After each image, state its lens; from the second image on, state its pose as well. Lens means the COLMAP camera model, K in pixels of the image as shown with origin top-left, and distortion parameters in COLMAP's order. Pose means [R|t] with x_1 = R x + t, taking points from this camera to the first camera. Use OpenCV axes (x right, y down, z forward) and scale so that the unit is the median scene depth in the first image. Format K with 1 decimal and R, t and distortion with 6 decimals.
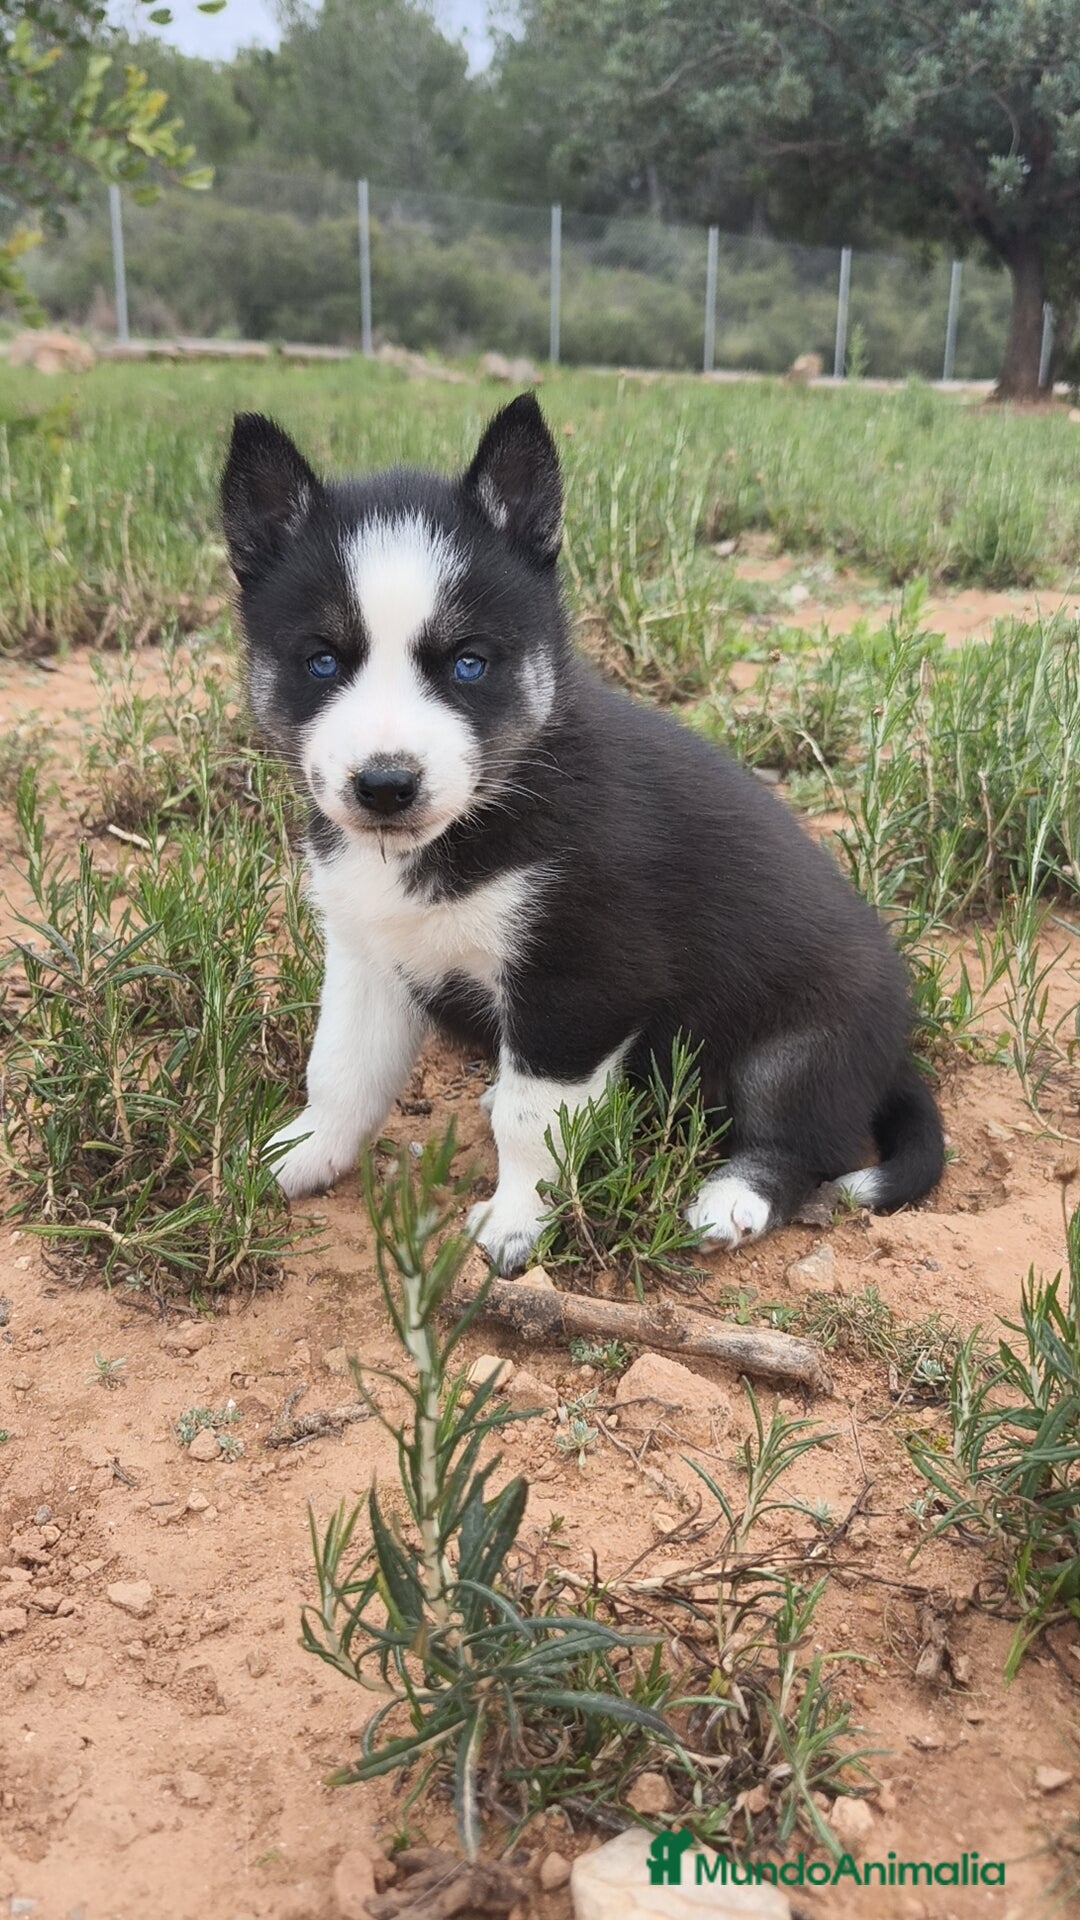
lens RADIAL K [[1653.9, 0, 563.8], [0, 1653.9, 944.8], [0, 0, 1]] dist [-0.026484, 0.010467]
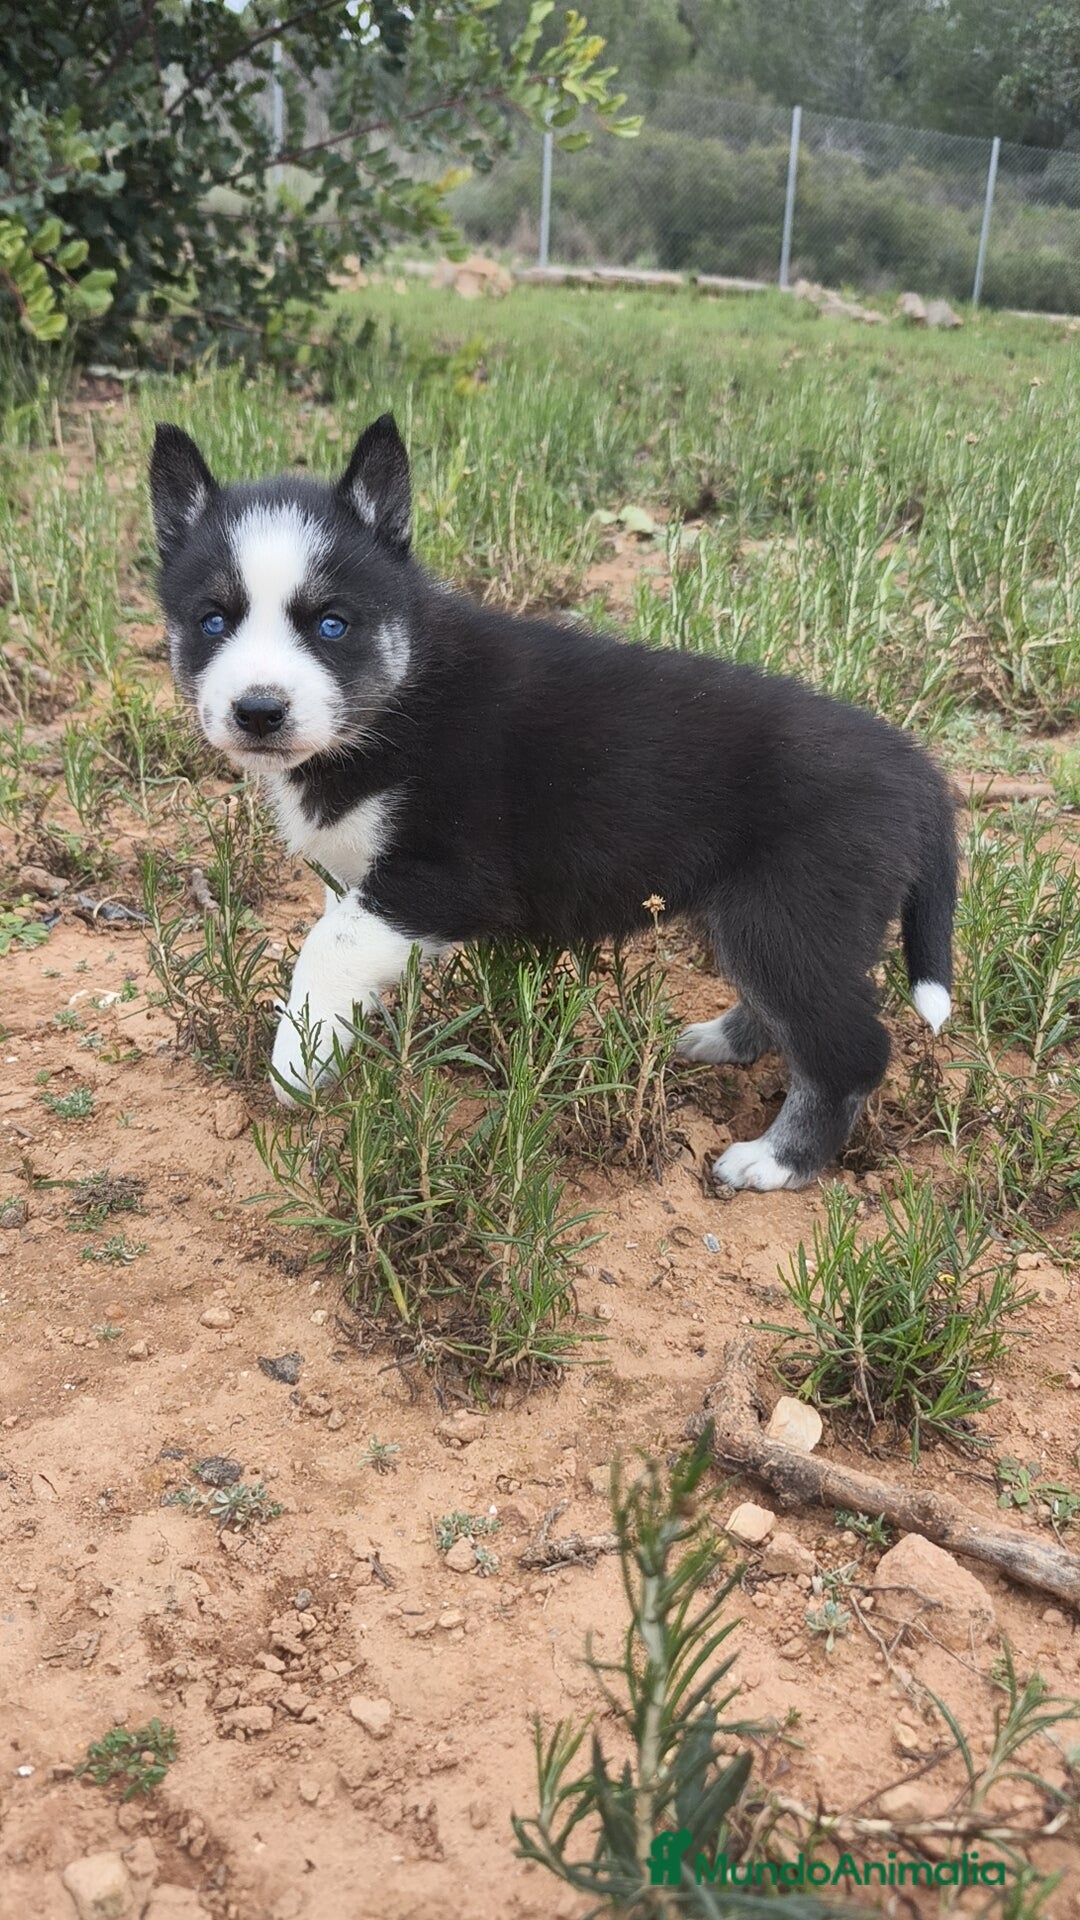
lens RADIAL K [[1653.9, 0, 567.3], [0, 1653.9, 943.3], [0, 0, 1]] dist [-0.026484, 0.010467]
pose [[0.972415, 0.116466, -0.202099, 0.006882], [-0.108289, 0.992805, 0.051097, -0.110060], [0.206596, -0.027802, 0.978031, 0.020779]]
